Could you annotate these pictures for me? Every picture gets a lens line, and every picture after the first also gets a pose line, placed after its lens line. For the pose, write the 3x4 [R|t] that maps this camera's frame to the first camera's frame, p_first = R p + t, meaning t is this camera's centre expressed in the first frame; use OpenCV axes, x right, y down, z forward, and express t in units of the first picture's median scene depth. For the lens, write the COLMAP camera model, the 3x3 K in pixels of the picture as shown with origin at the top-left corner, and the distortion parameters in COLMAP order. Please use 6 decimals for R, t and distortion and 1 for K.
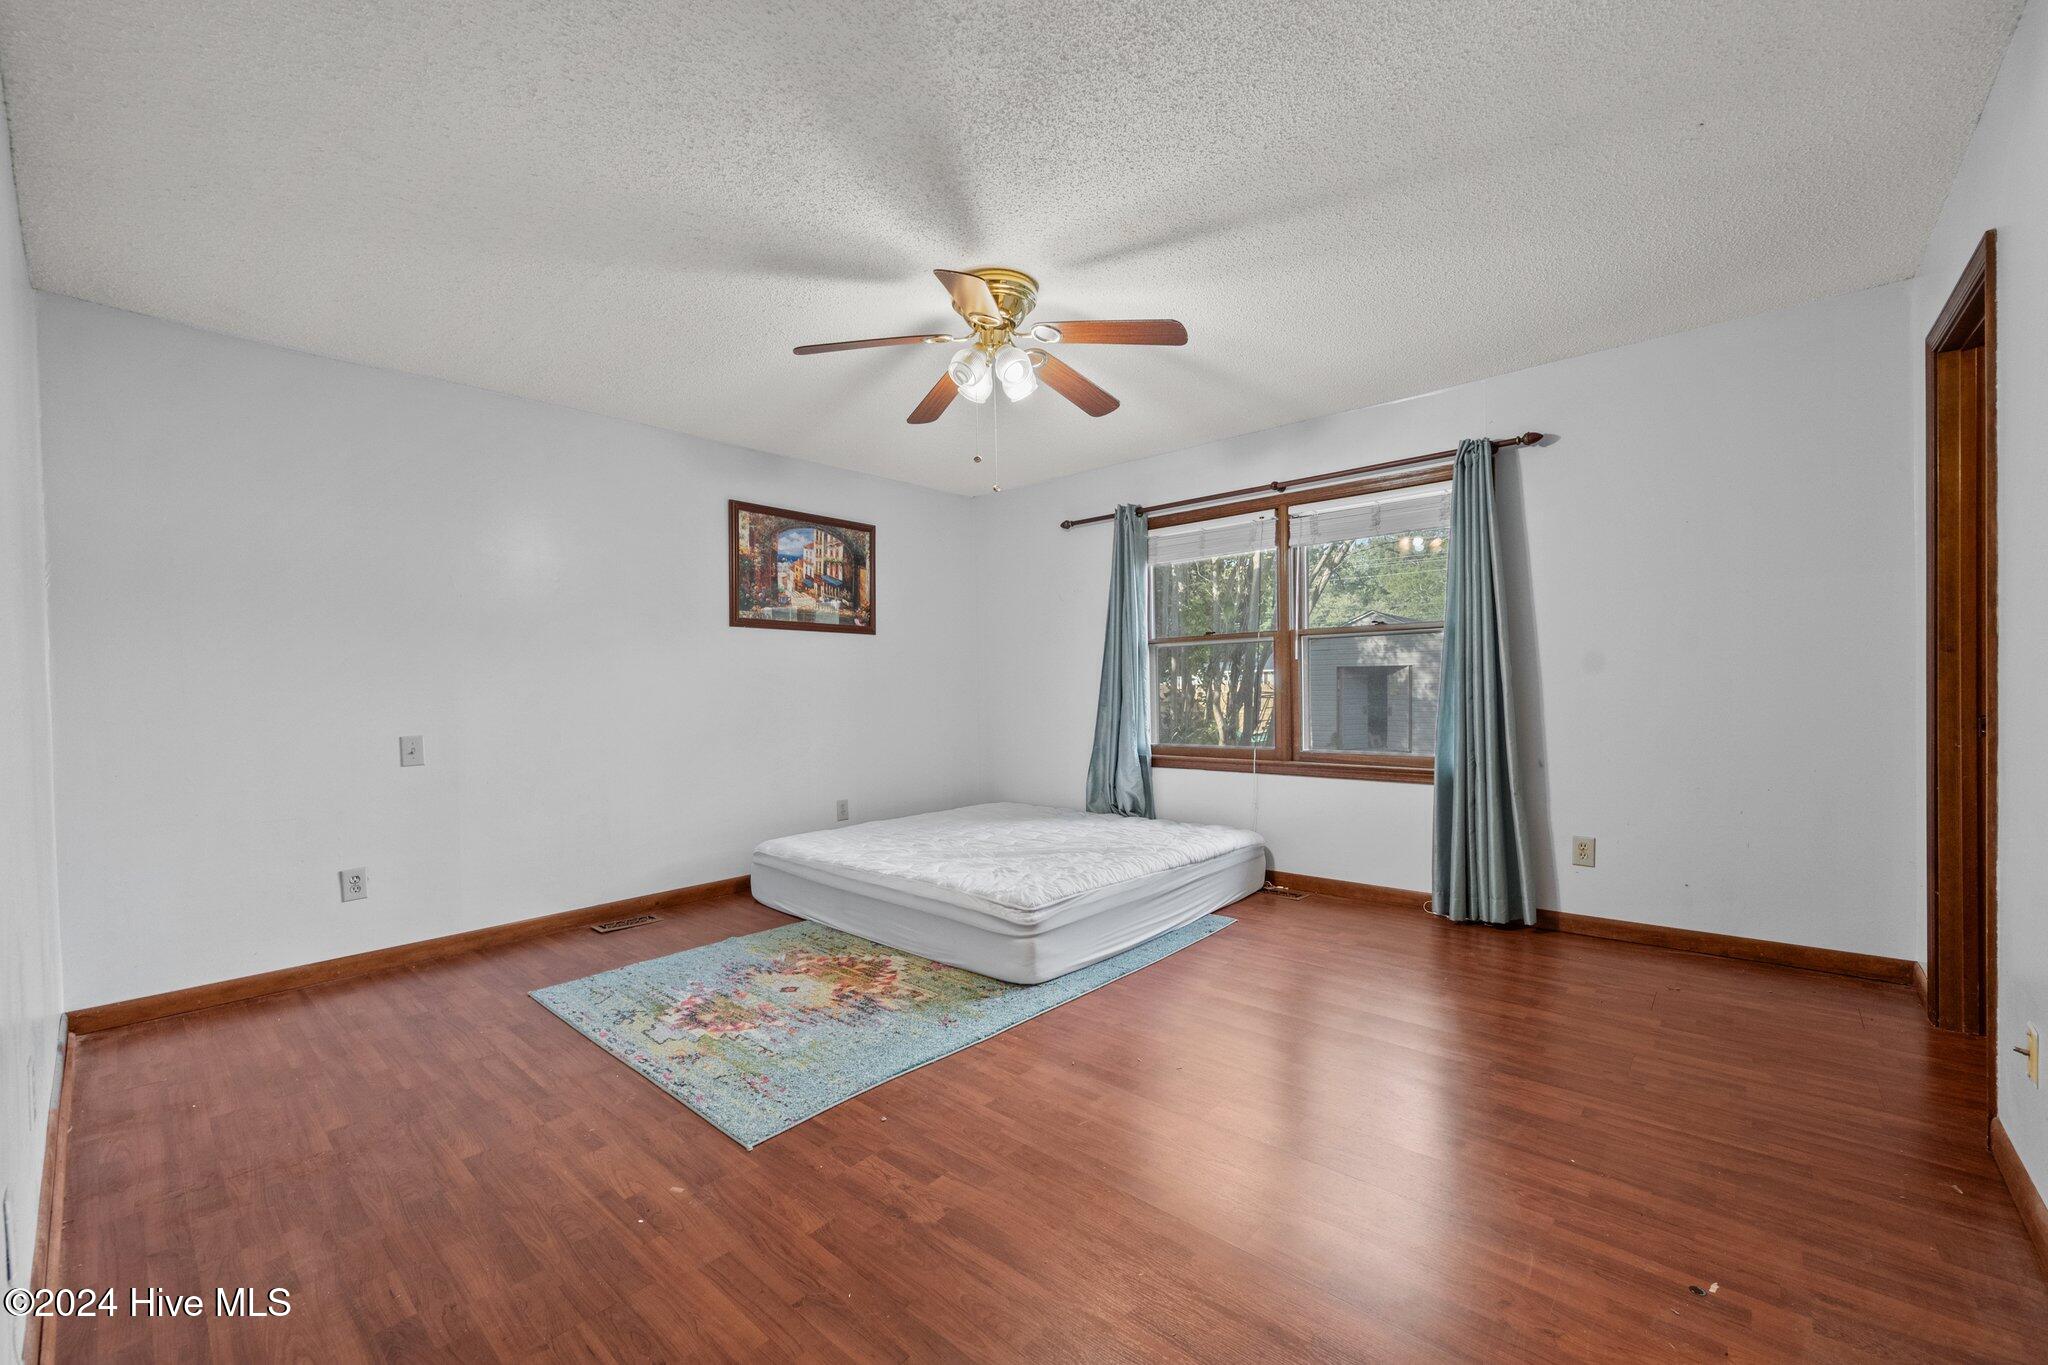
lens RADIAL K [[813.7, 0, 1039.8], [0, 813.7, 715.6], [0, 0, 1]] dist [0.001270, -0.000084]
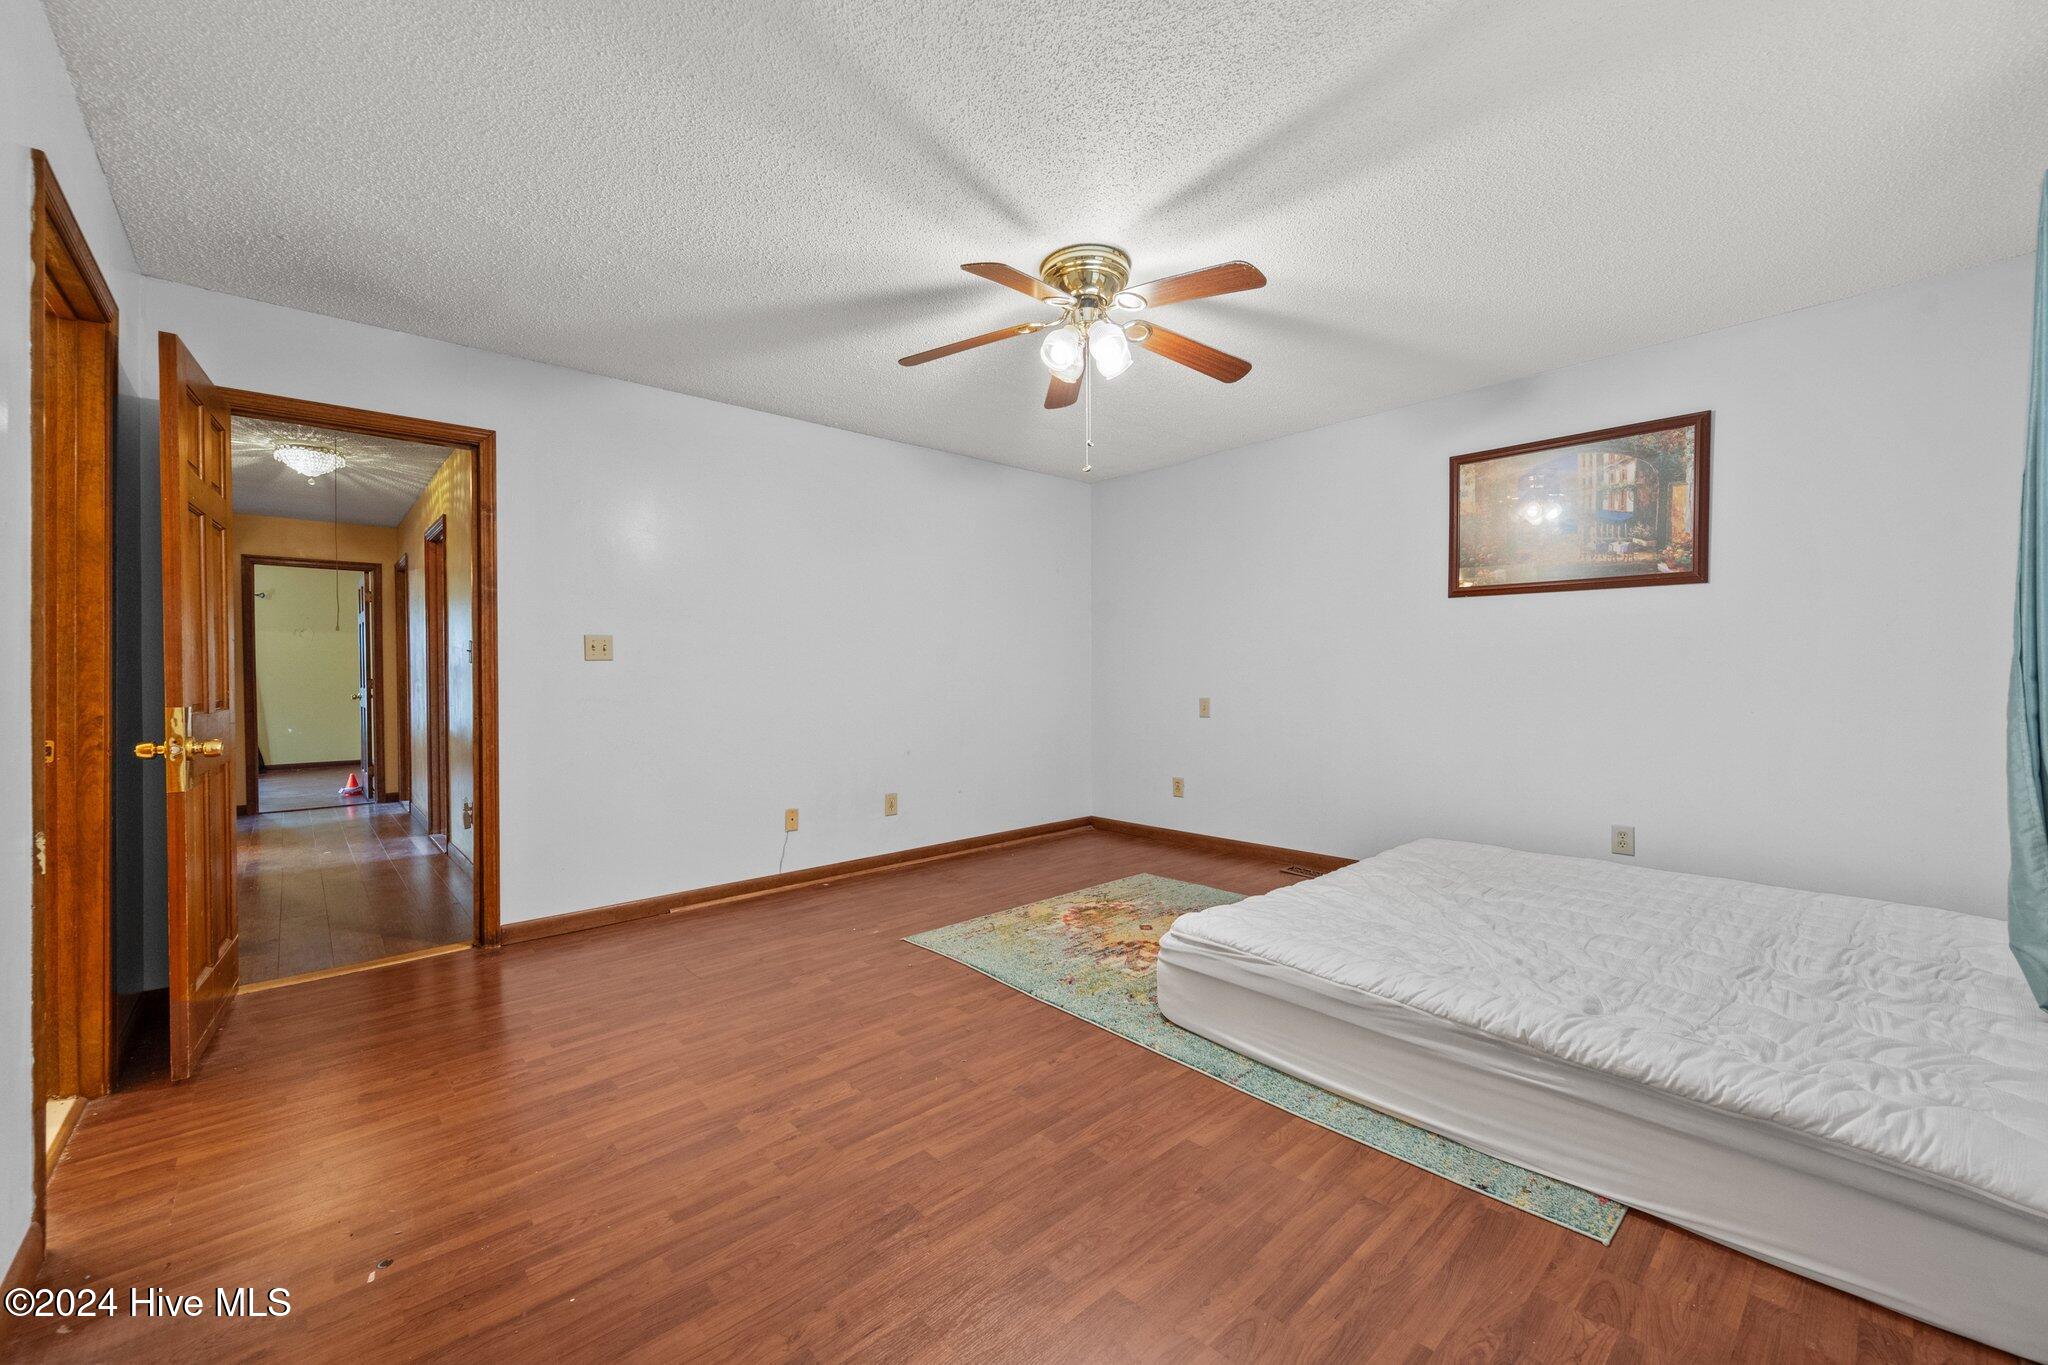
lens RADIAL K [[813.7, 0, 1017.1], [0, 813.7, 683.1], [0, 0, 1]] dist [0.001270, -0.000084]
pose [[-0.115569, 0.029489, -0.992862, 0.730018], [-0.031399, 0.998951, 0.033325, -0.037887], [0.992803, 0.035027, -0.114522, 0.802121]]
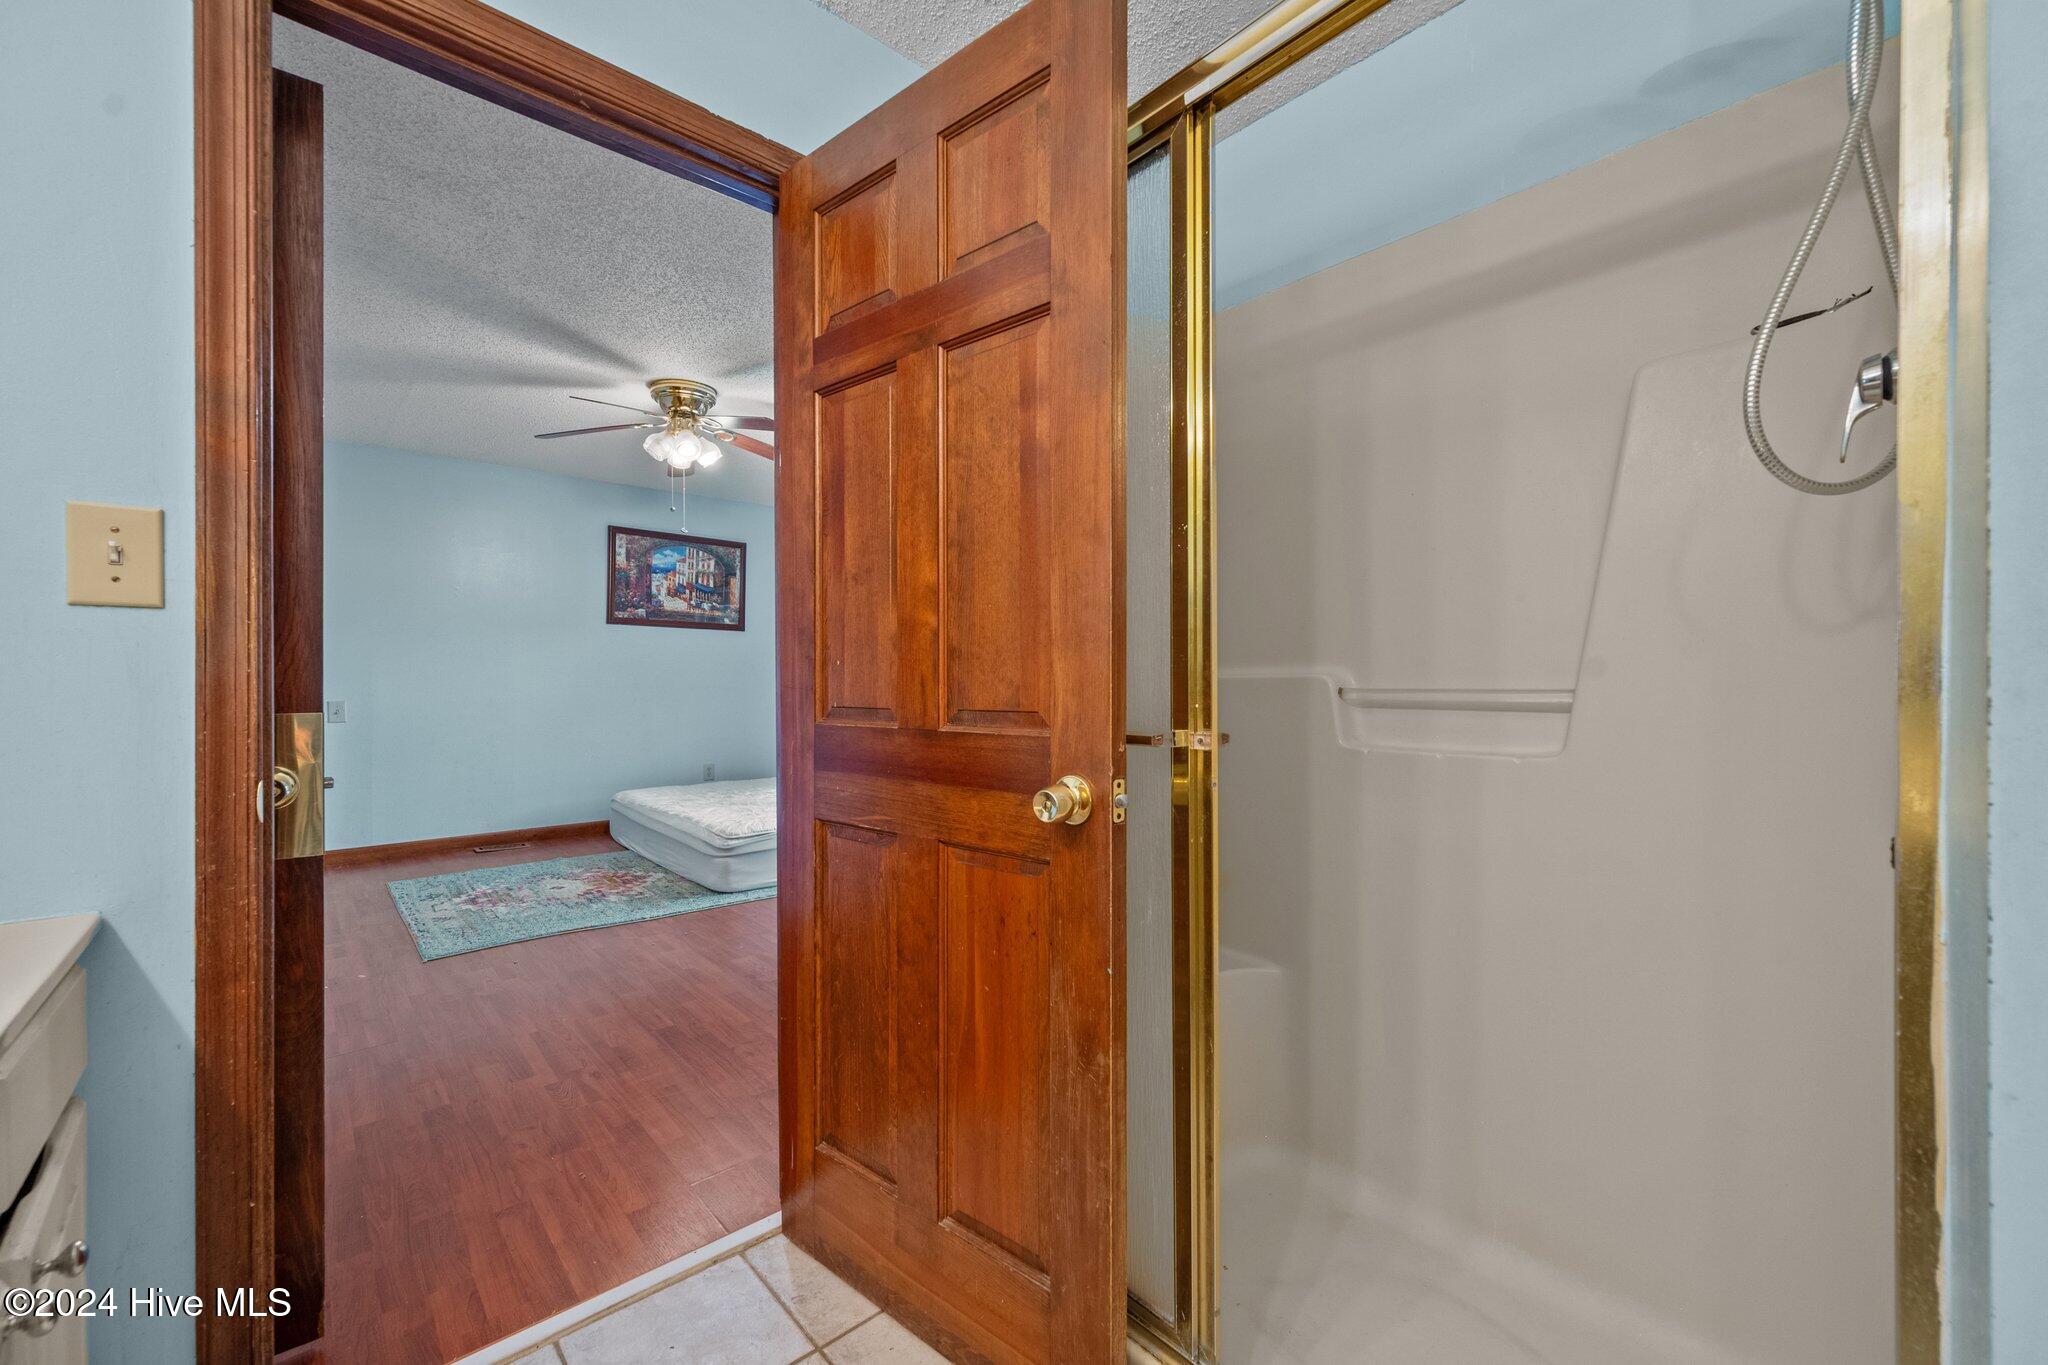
lens RADIAL K [[813.7, 0, 1037.8], [0, 813.7, 687.8], [0, 0, 1]] dist [0.001270, -0.000084]
pose [[0.994079, 0.017273, -0.107280, 0.547711], [-0.020584, 0.999343, -0.029836, 0.019014], [0.106694, 0.031867, 0.993781, -0.247401]]
